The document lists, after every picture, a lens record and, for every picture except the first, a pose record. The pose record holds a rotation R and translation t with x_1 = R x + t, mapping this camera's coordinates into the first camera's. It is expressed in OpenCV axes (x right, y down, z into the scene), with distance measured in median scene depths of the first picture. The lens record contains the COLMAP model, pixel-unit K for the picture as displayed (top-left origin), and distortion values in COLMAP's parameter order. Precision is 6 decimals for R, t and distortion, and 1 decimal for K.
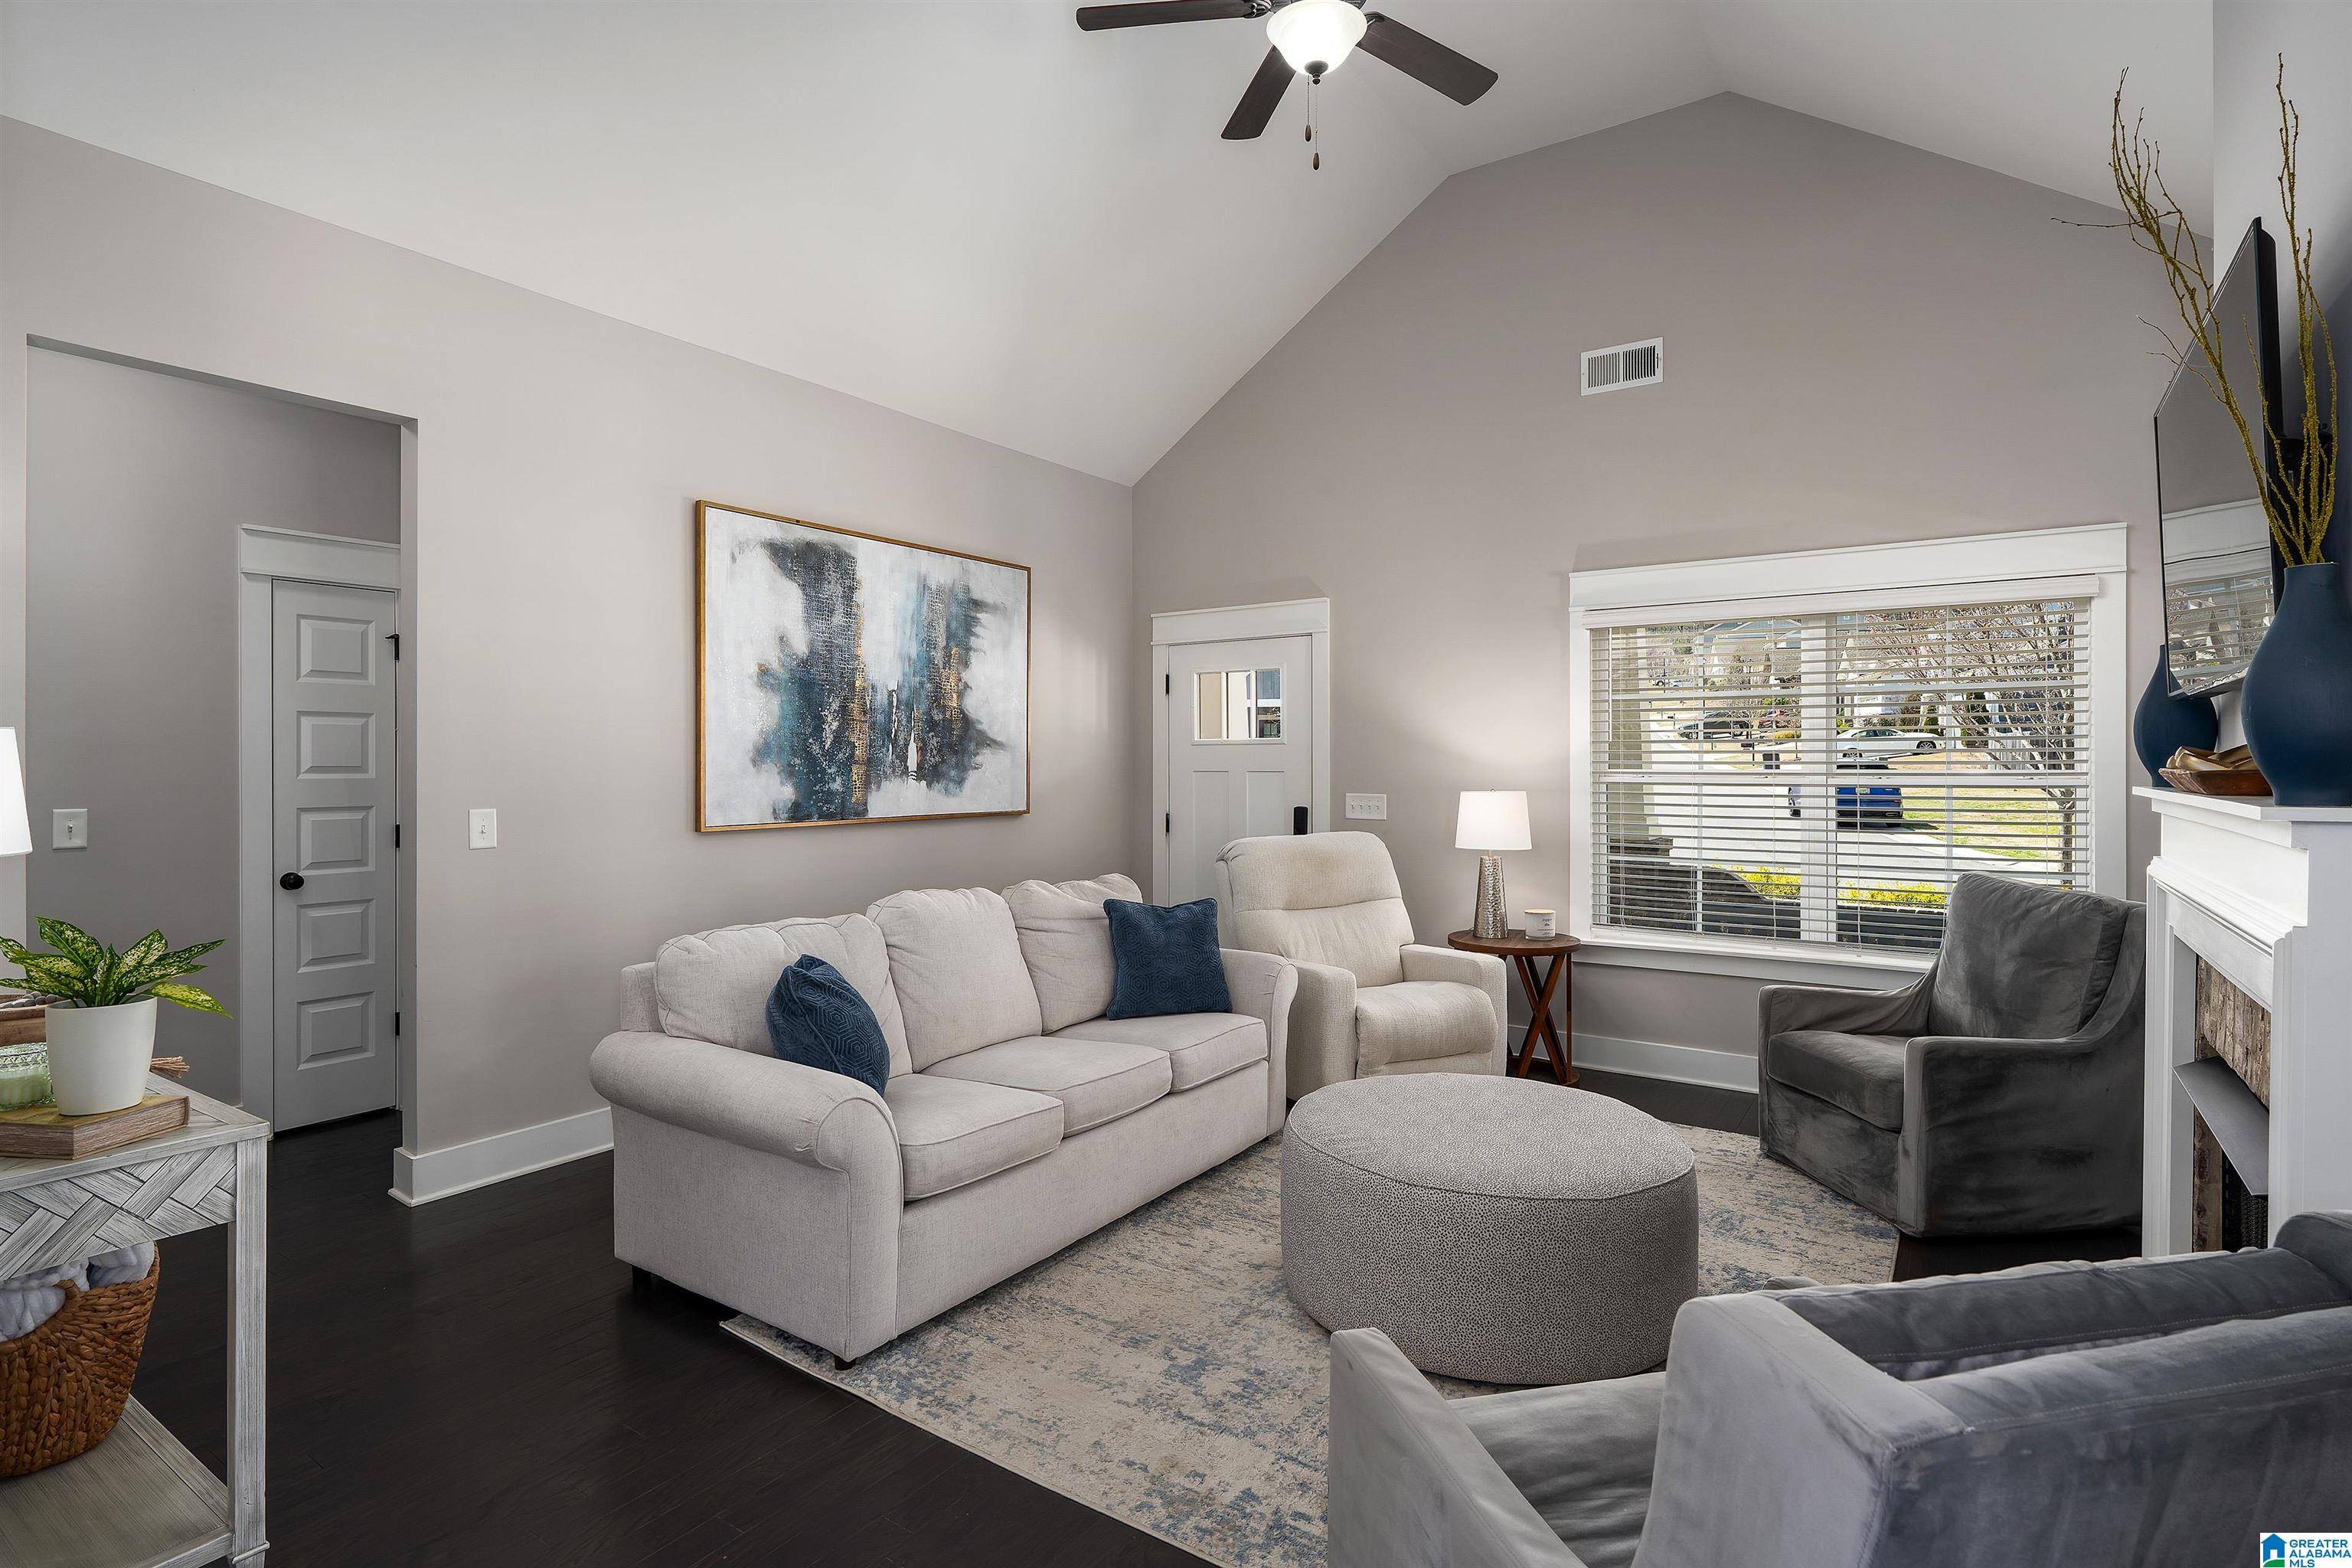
lens RADIAL K [[1166.6, 0, 1176.0], [0, 1166.6, 784.0], [0, 0, 1]] dist [-0.000507, 0.000066]
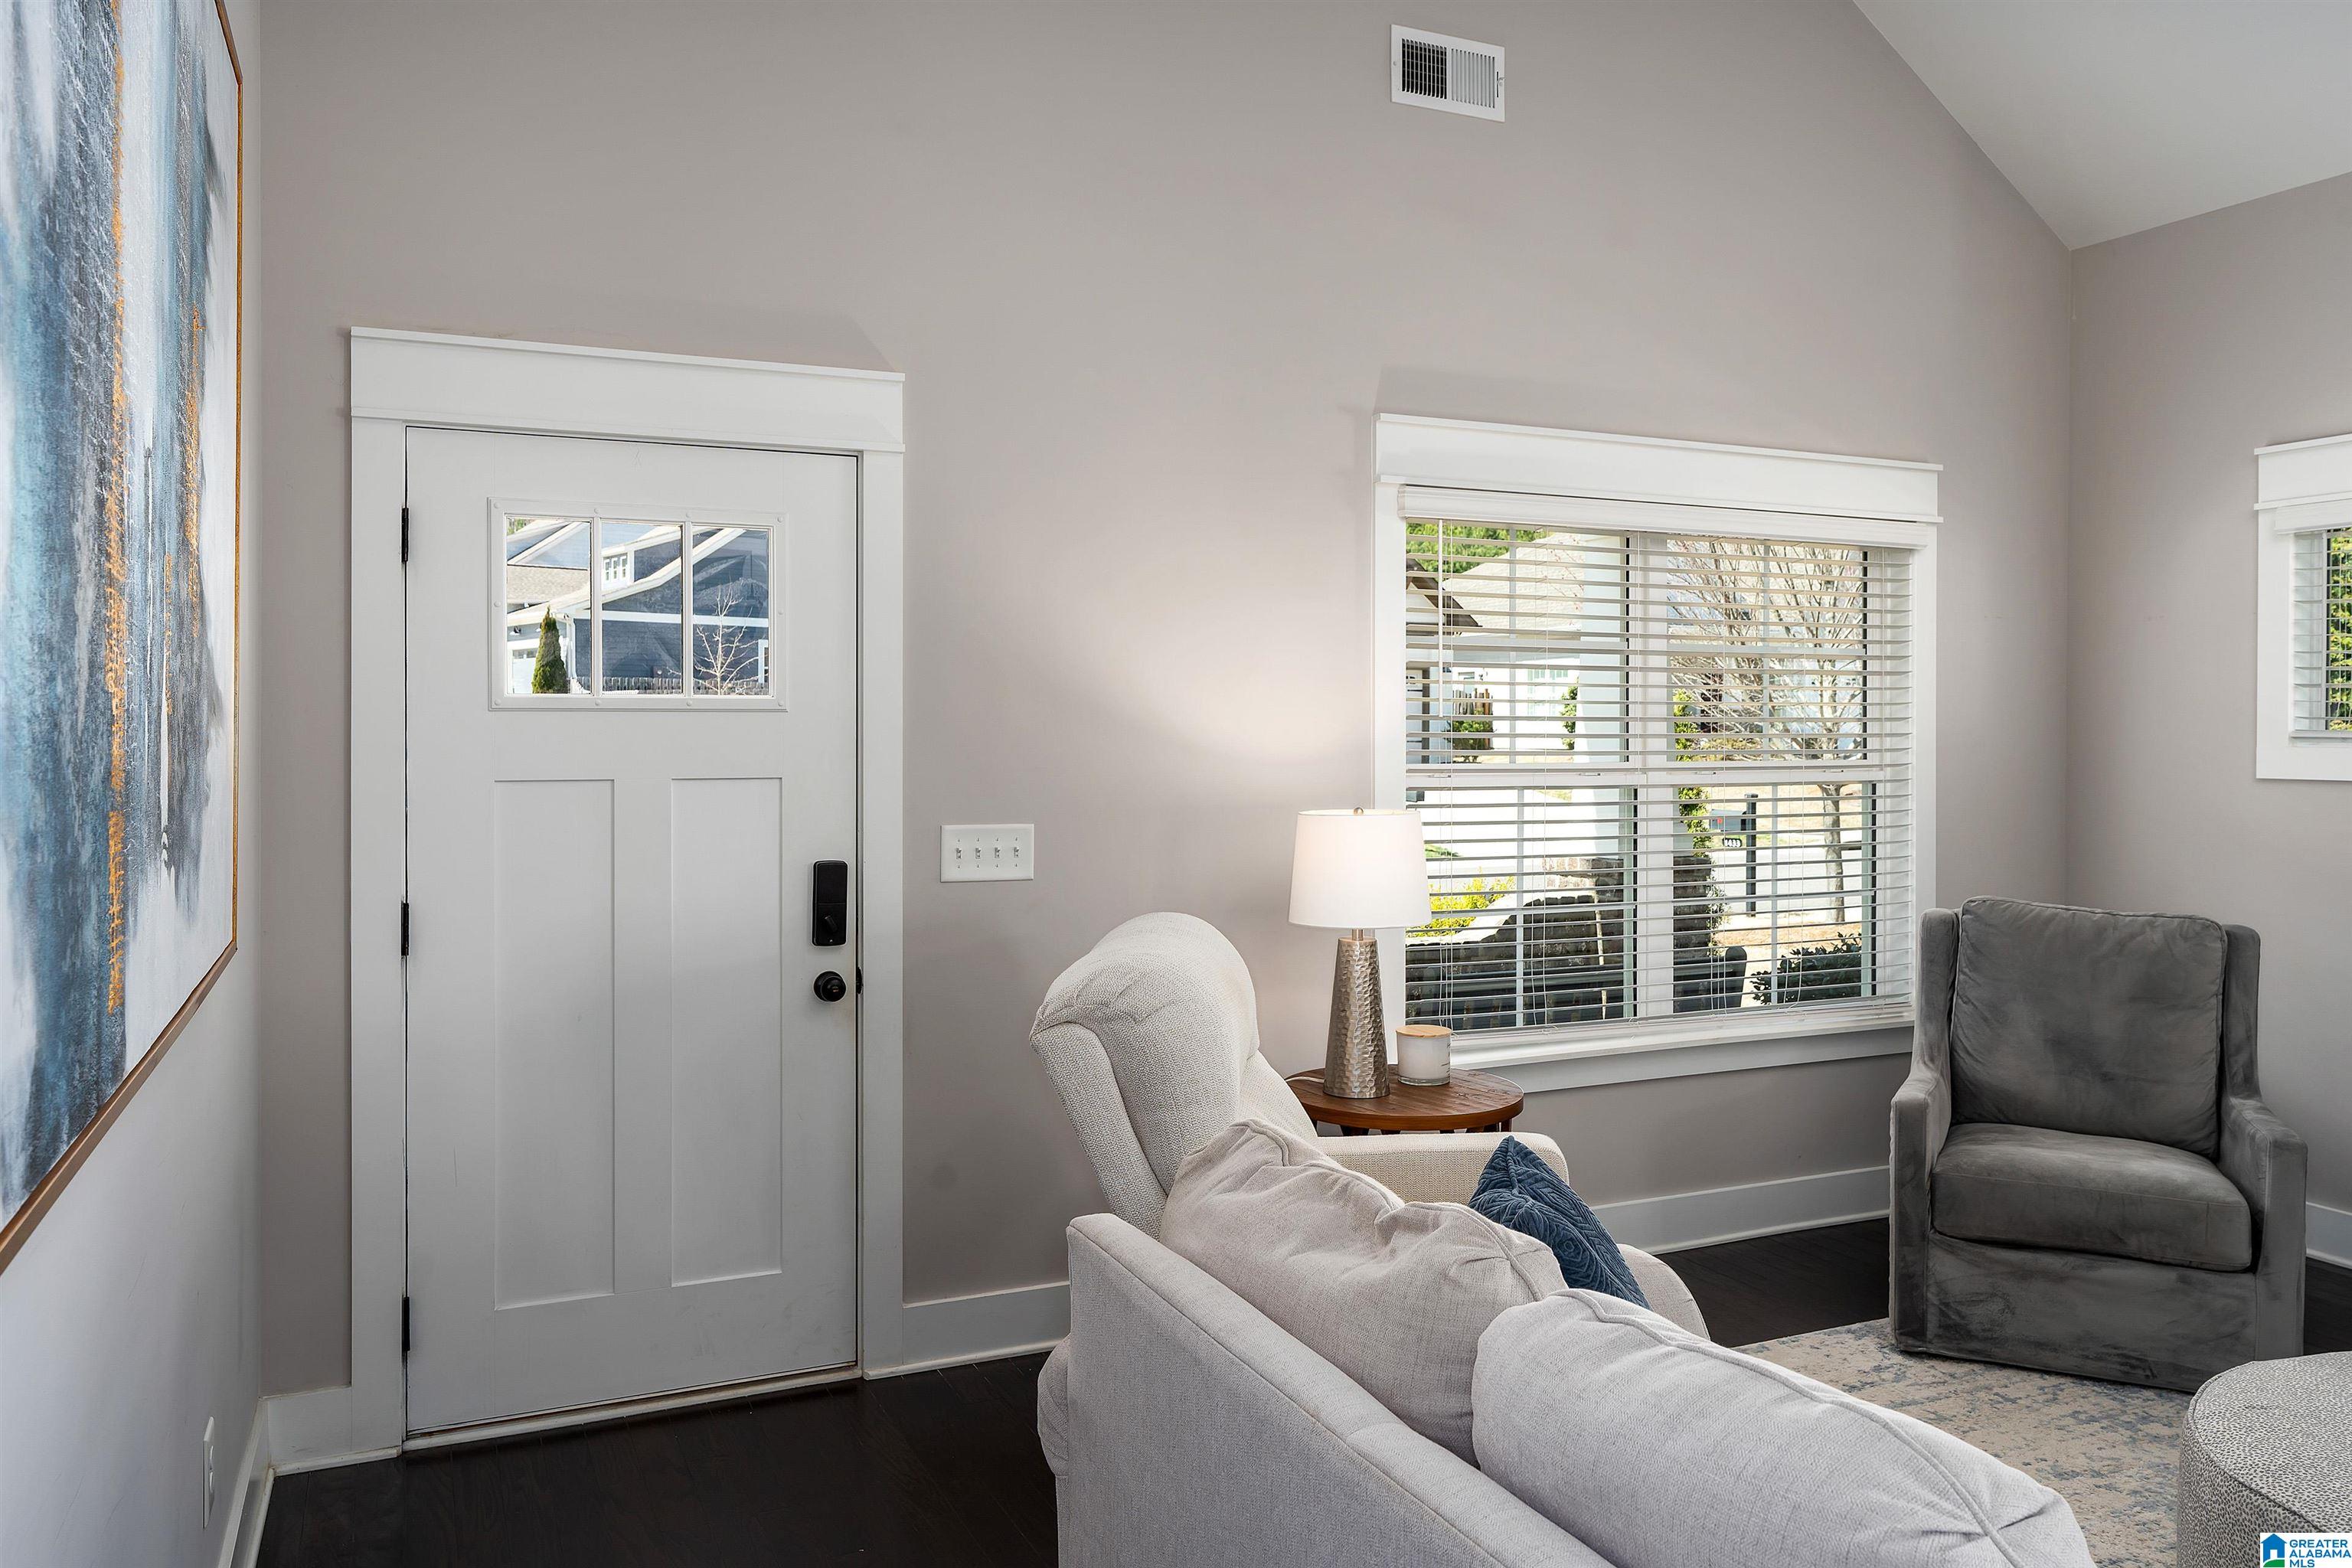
lens RADIAL K [[1735.0, 0, 1179.7], [0, 1735.0, 752.5], [0, 0, 1]] dist [0.025561, -0.001112]
pose [[0.509622, -0.003898, 0.860389, -0.427359], [0.015826, 0.999863, -0.004844, -0.016732], [-0.860253, 0.016085, 0.509614, 0.666237]]
